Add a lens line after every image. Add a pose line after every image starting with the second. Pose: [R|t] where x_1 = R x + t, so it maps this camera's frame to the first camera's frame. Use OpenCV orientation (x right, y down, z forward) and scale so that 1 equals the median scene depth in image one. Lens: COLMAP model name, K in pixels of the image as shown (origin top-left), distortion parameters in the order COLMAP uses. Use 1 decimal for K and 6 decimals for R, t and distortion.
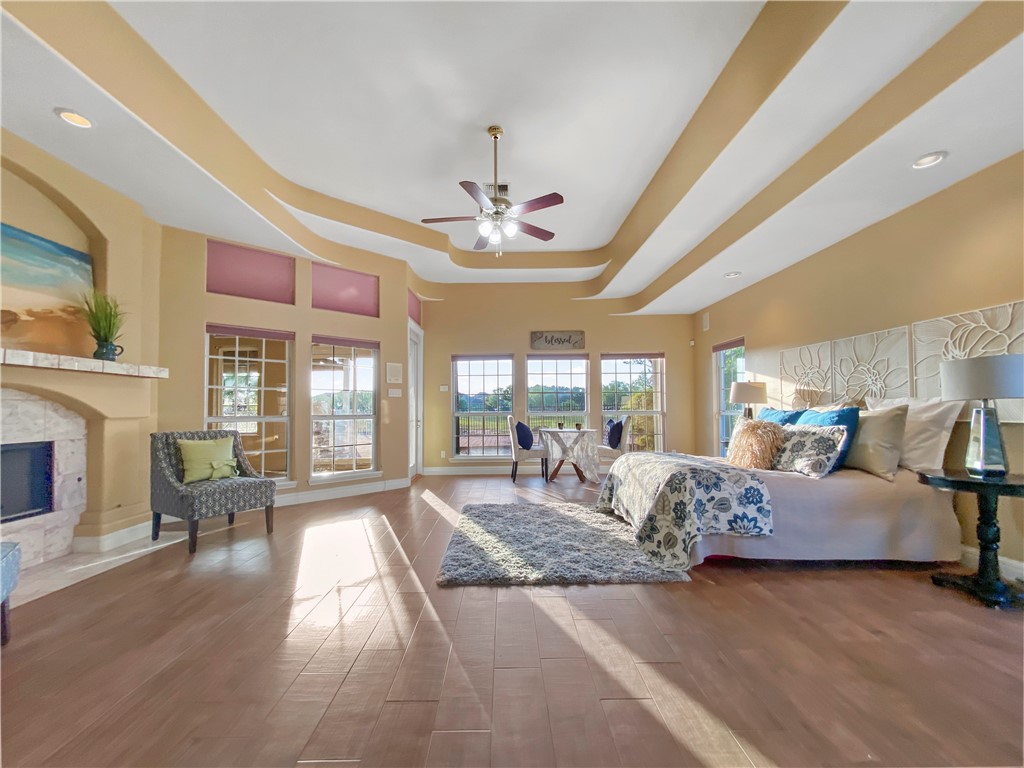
lens RADIAL K [[426.6, 0, 514.9], [0, 426.6, 400.4], [0, 0, 1]] dist [-0.000740, -0.001377]
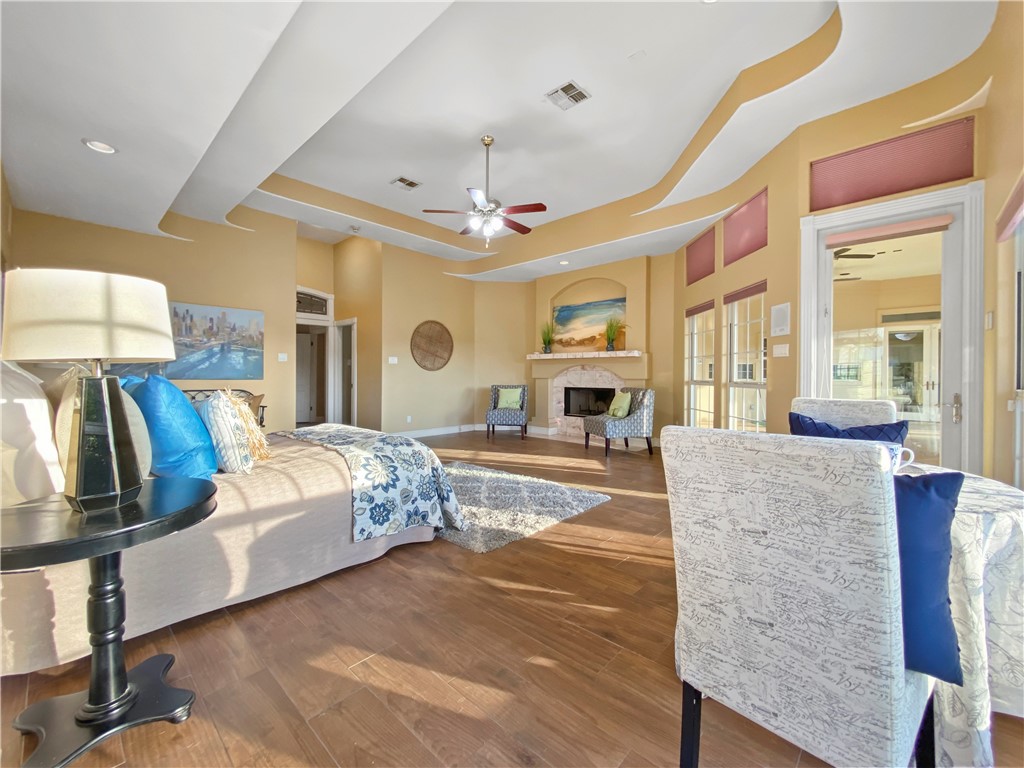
lens RADIAL K [[426.6, 0, 513.8], [0, 426.6, 377.7], [0, 0, 1]] dist [-0.000740, -0.001377]
pose [[-0.706114, 0.009144, -0.708039, 0.681791], [0.015382, 0.999879, -0.002427, 0.028061], [0.707931, -0.012604, -0.706169, 1.740561]]
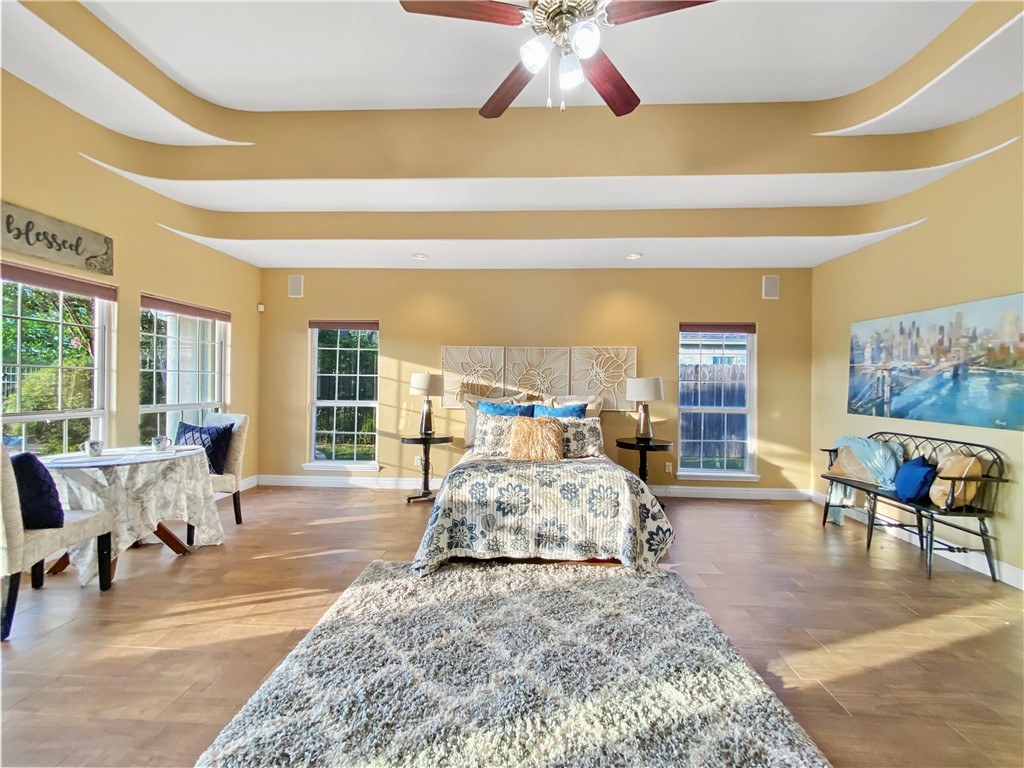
lens RADIAL K [[403.8, 0, 528.2], [0, 403.8, 387.1], [0, 0, 1]] dist [0.002423, -0.000173]
pose [[0.072819, 0.001308, 0.997344, -0.451757], [-0.032955, 0.999456, 0.001096, -0.027416], [-0.996801, -0.032947, 0.072823, 0.910705]]
